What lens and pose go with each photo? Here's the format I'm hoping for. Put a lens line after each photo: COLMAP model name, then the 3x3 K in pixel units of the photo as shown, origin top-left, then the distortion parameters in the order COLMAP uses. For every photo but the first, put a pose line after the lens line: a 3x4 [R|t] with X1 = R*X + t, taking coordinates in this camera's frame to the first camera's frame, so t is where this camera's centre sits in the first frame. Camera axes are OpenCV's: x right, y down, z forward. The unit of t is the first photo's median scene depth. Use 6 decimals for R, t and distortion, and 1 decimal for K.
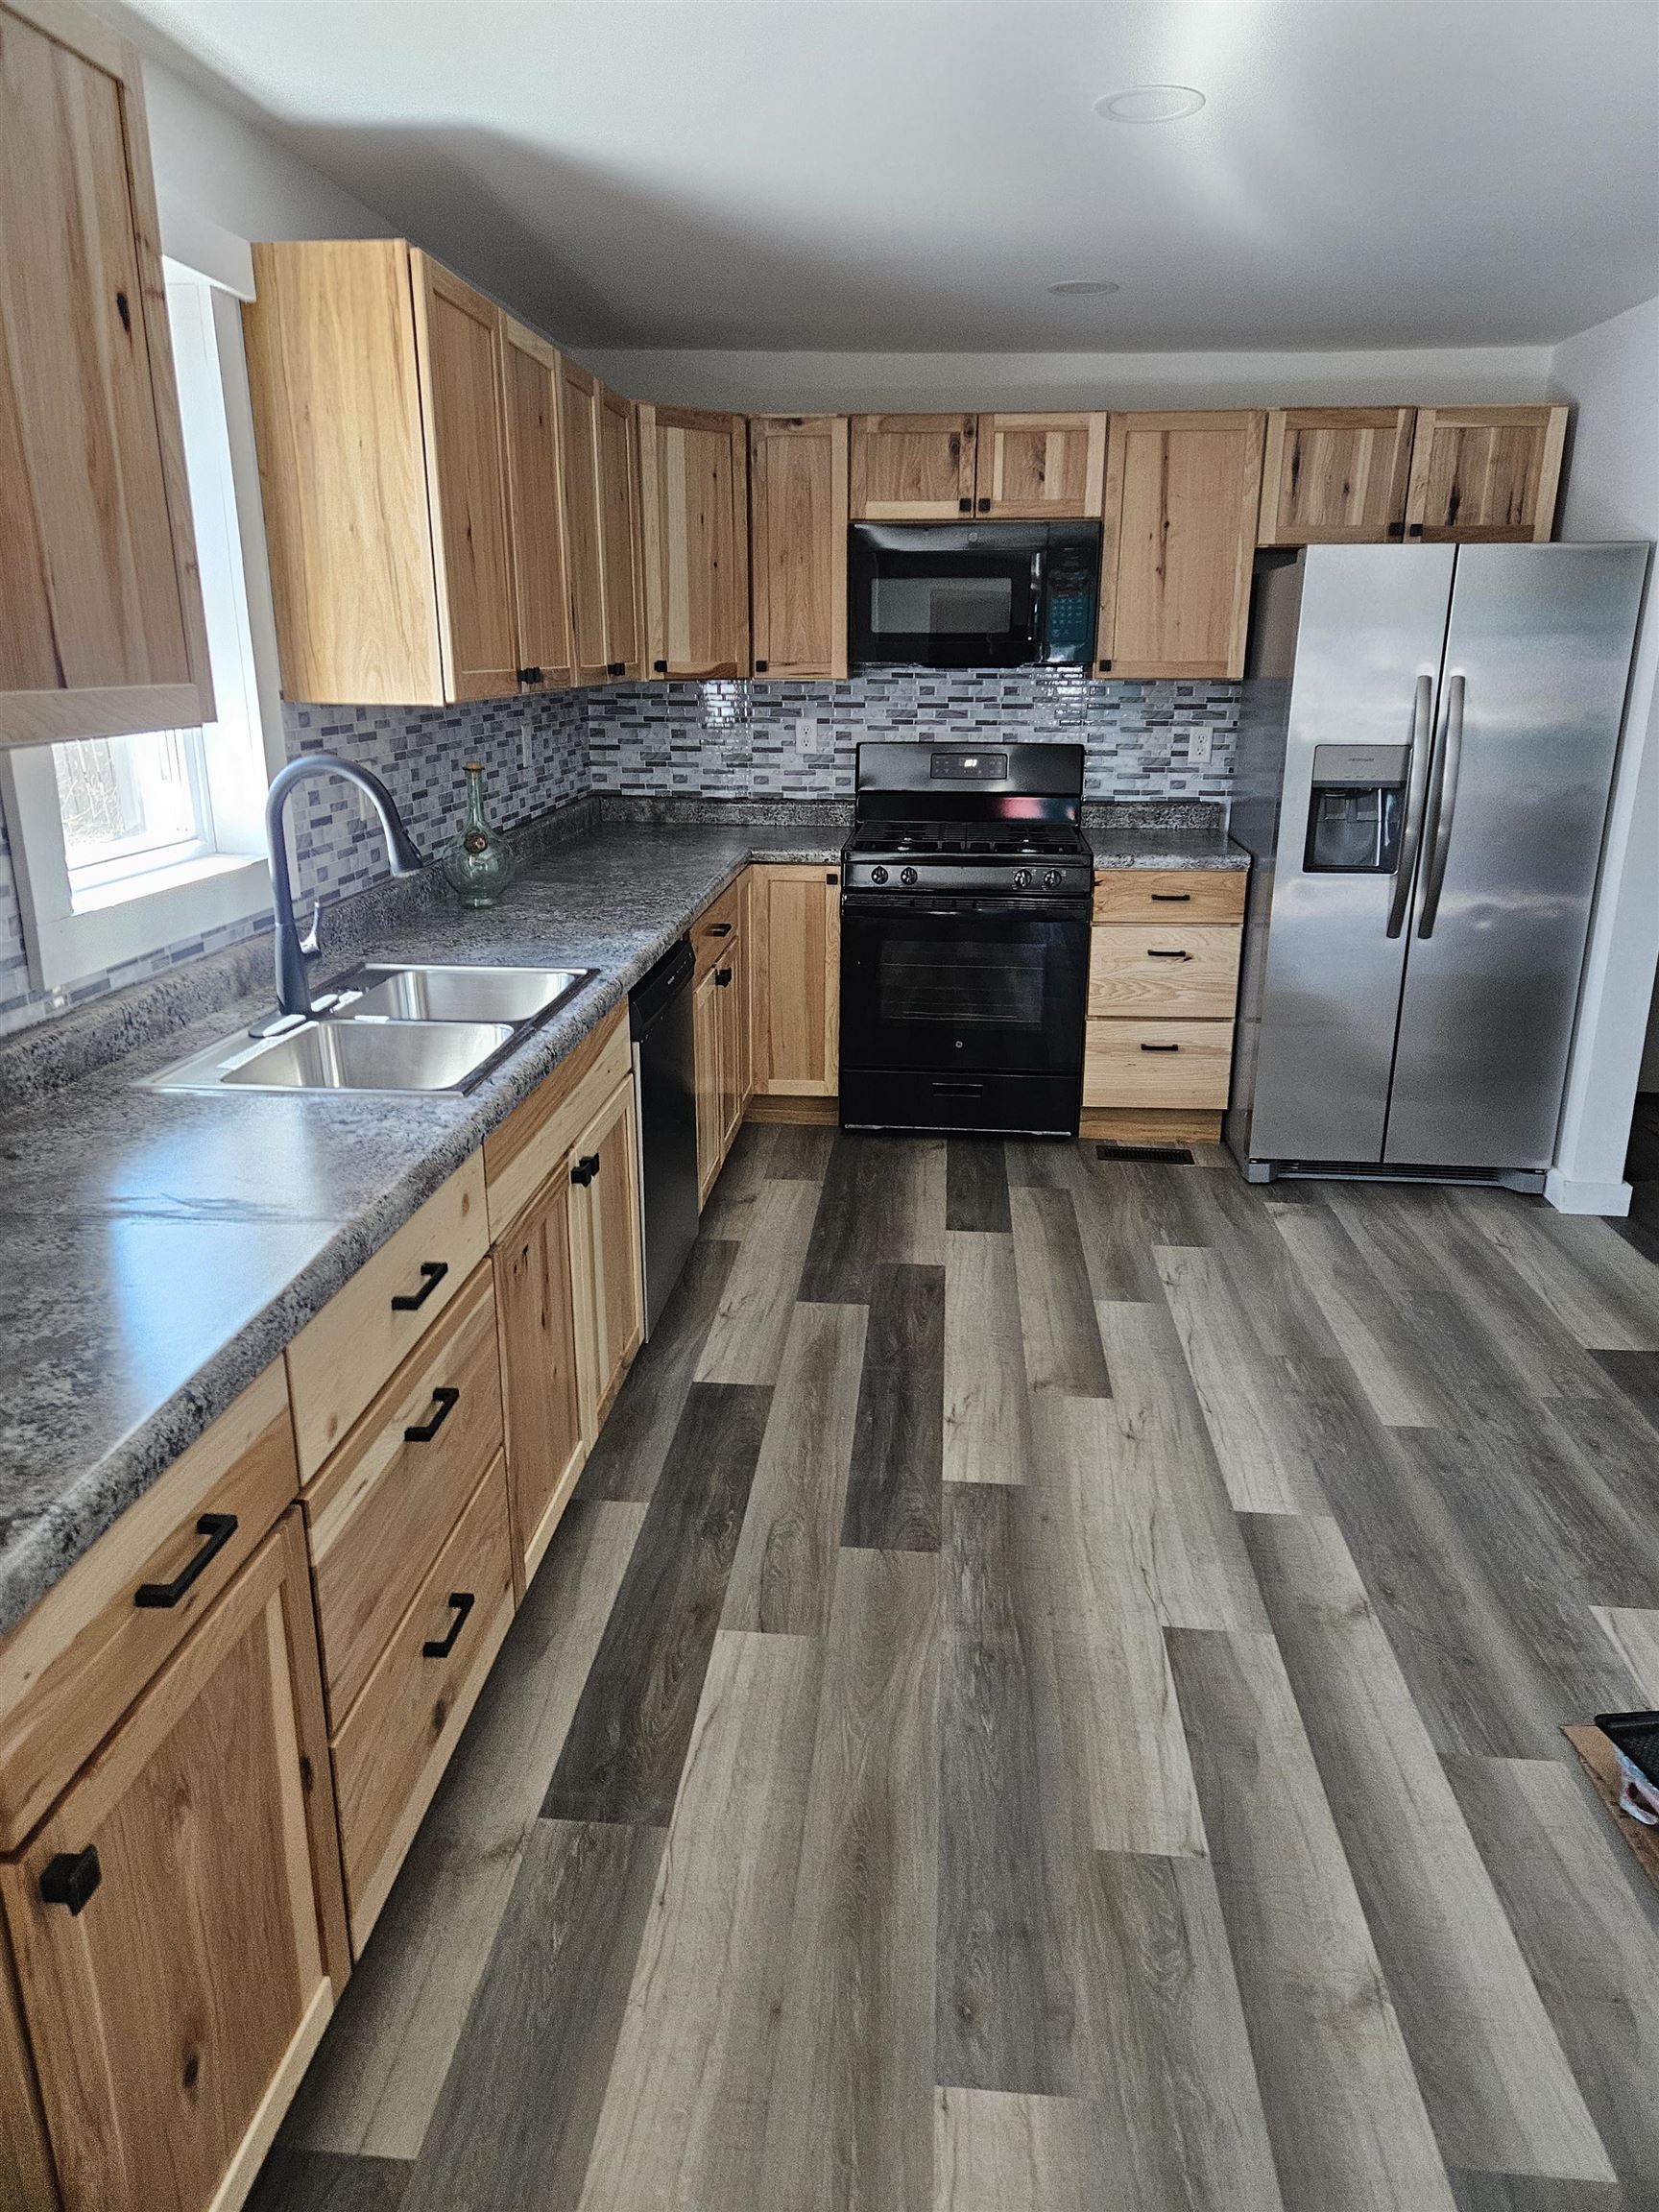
lens RADIAL K [[1473.9, 0, 842.2], [0, 1473.9, 1083.0], [0, 0, 1]] dist [0.088635, -0.079709]
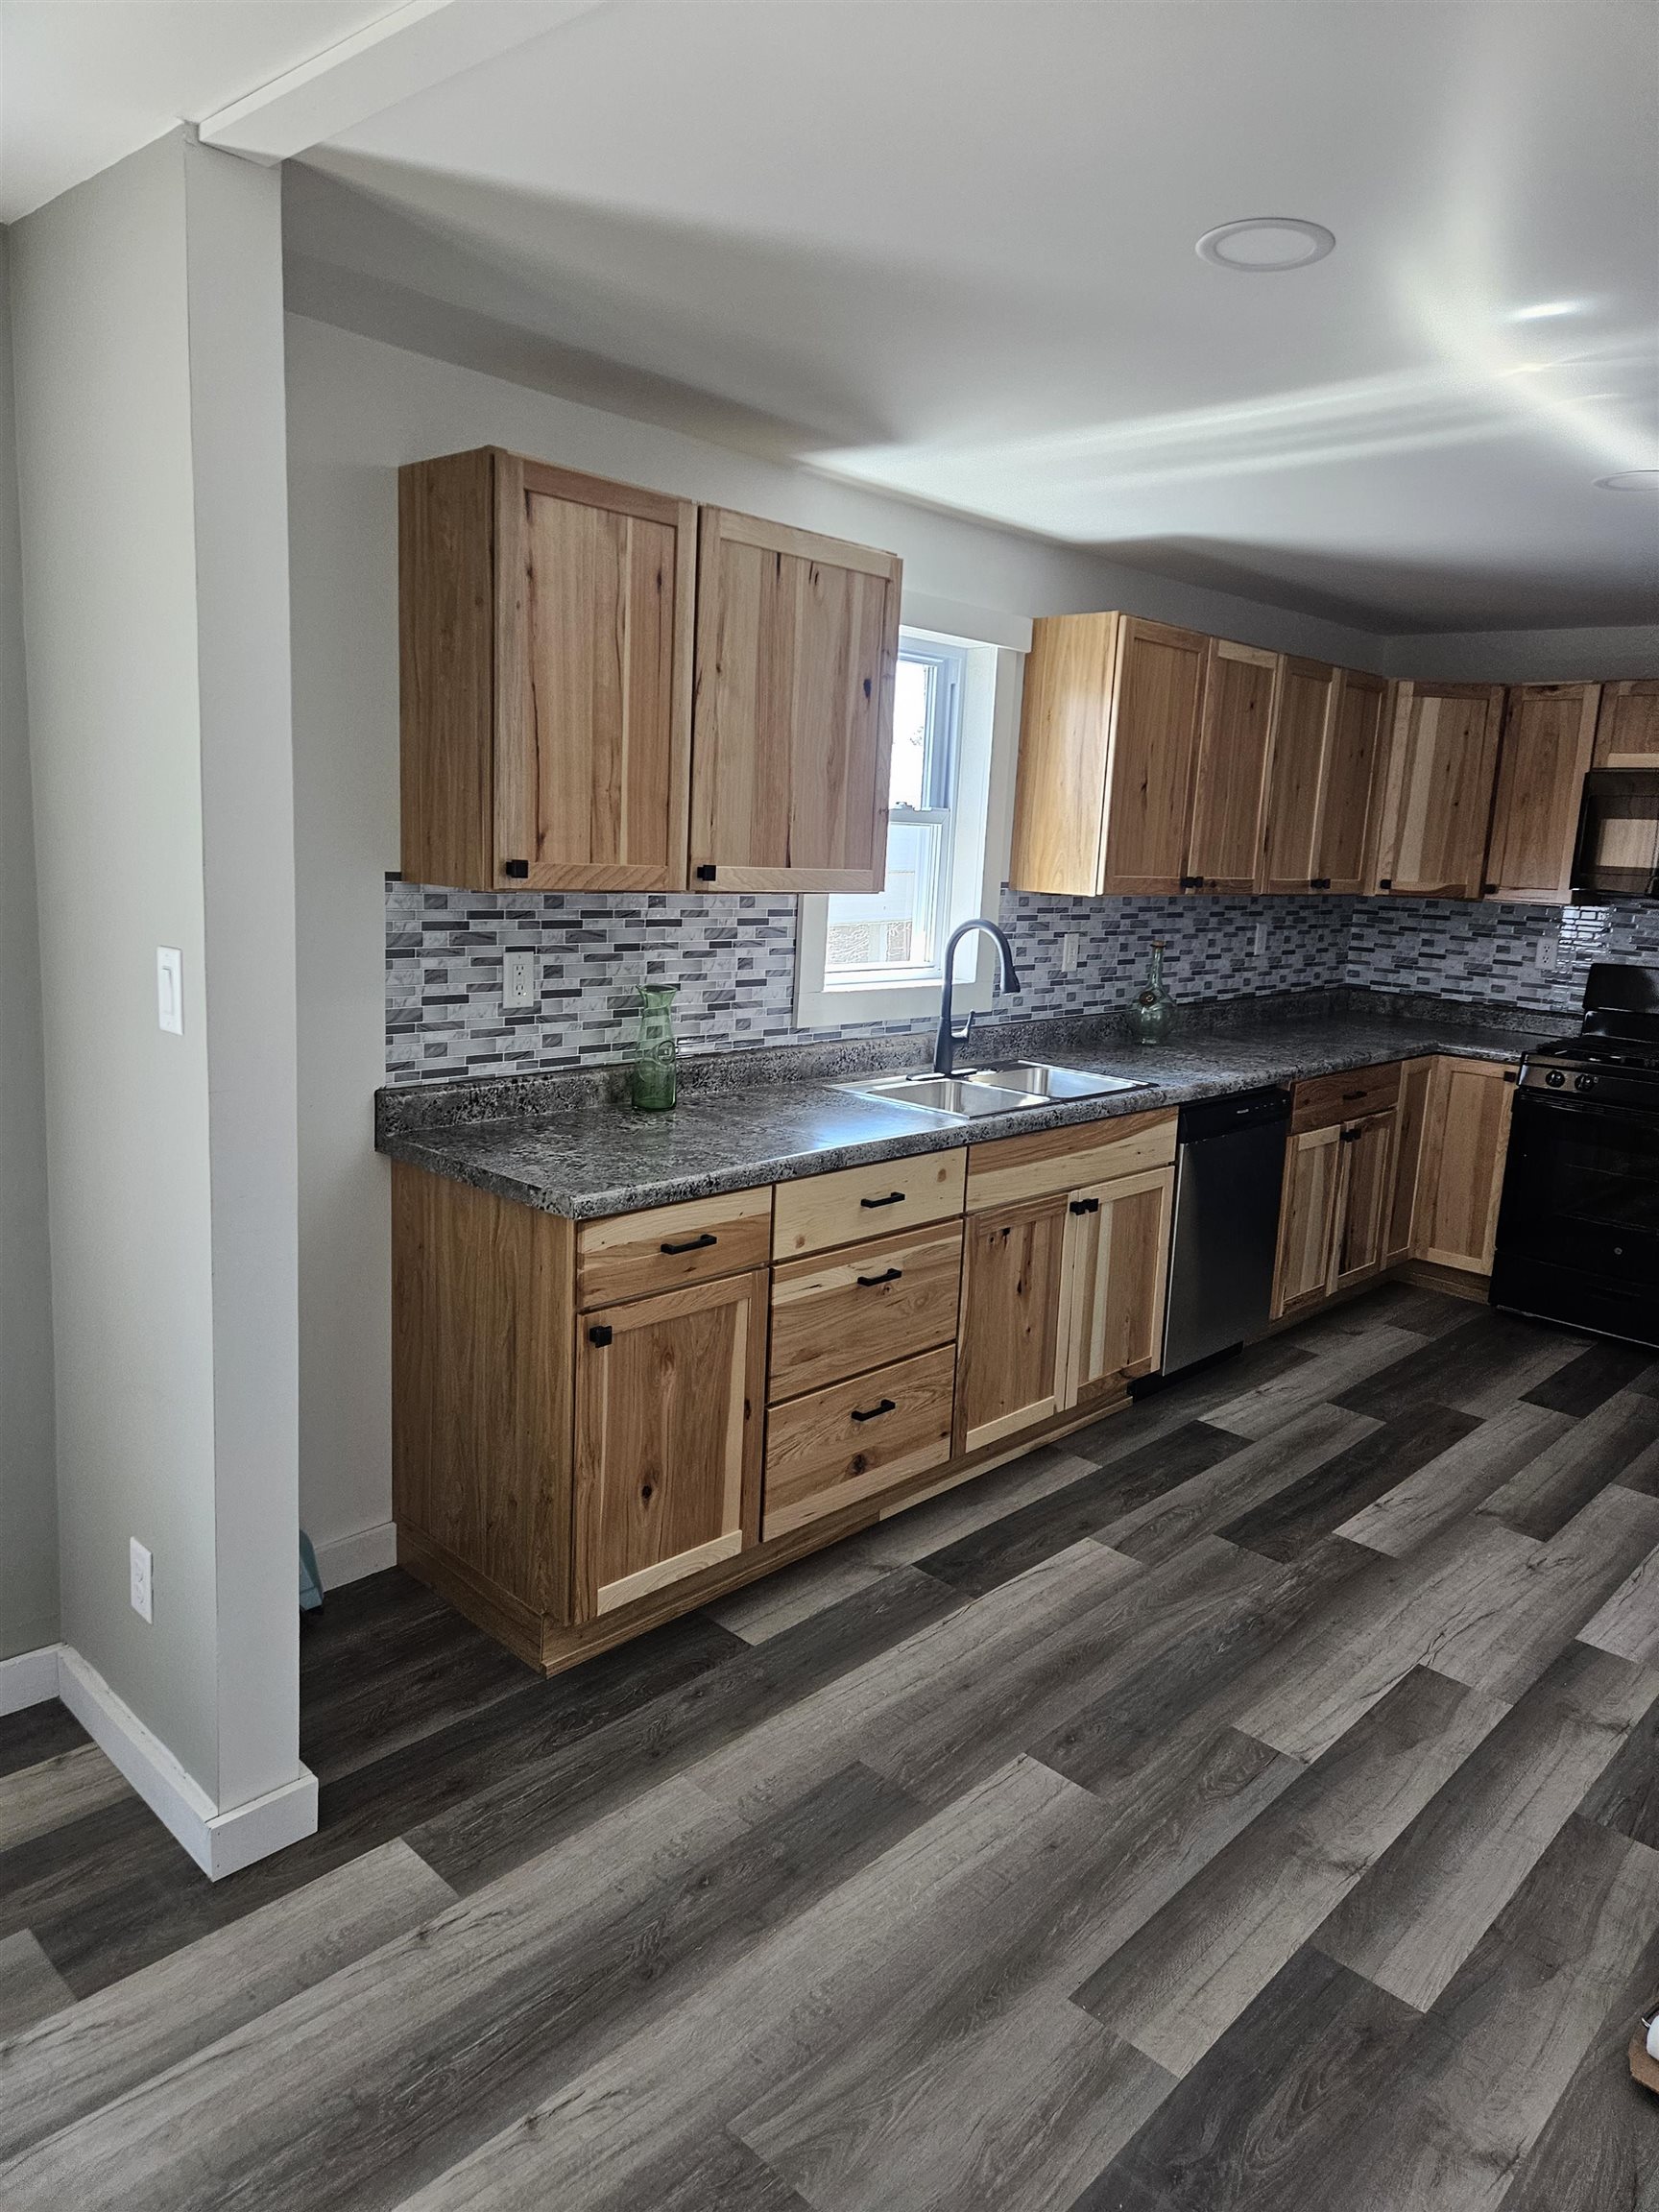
lens RADIAL K [[1473.9, 0, 842.2], [0, 1473.9, 1083.0], [0, 0, 1]] dist [0.088635, -0.079709]
pose [[0.778769, 0.142319, -0.610953, 0.406488], [-0.224604, 0.972618, -0.059732, 0.064389], [0.585723, 0.183740, 0.789410, -0.248621]]
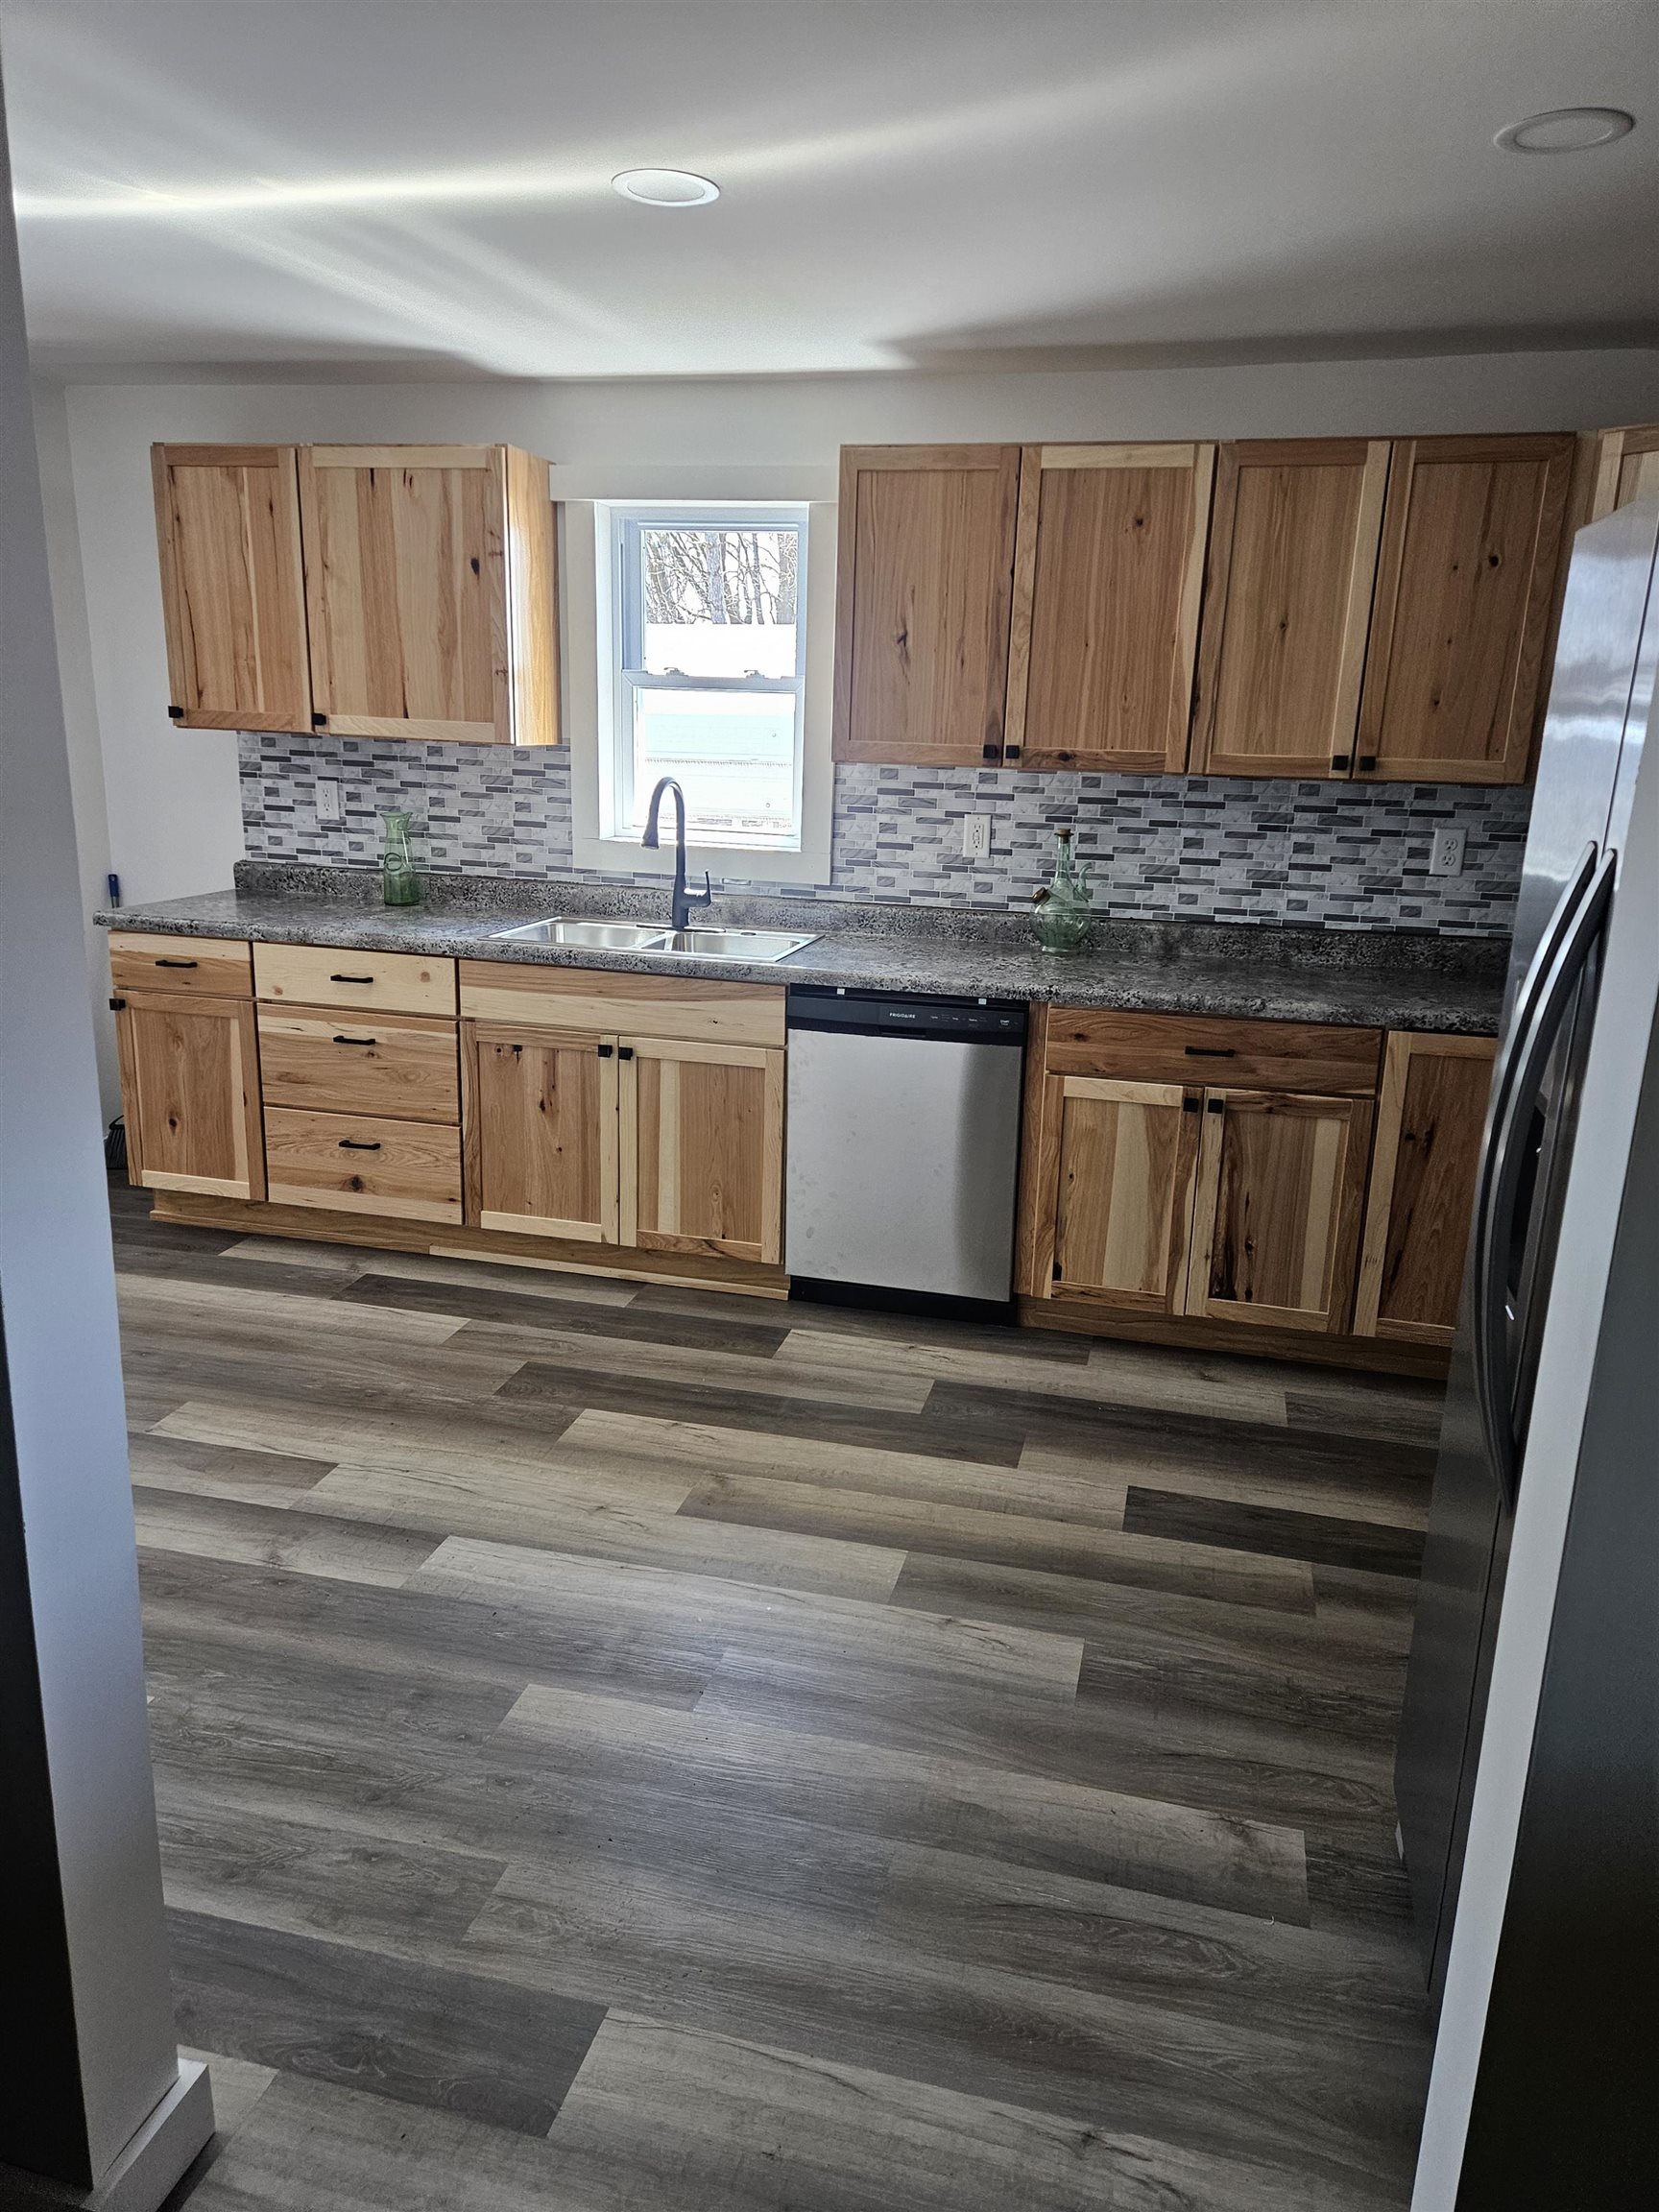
lens RADIAL K [[1465.9, 0, 839.1], [0, 1465.9, 1090.3], [0, 0, 1]] dist [0.094382, -0.079939]
pose [[-0.180557, 0.238702, -0.954160, 0.980194], [-0.312528, 0.905904, 0.285770, -0.324171], [0.932591, 0.349800, -0.088966, 1.077831]]
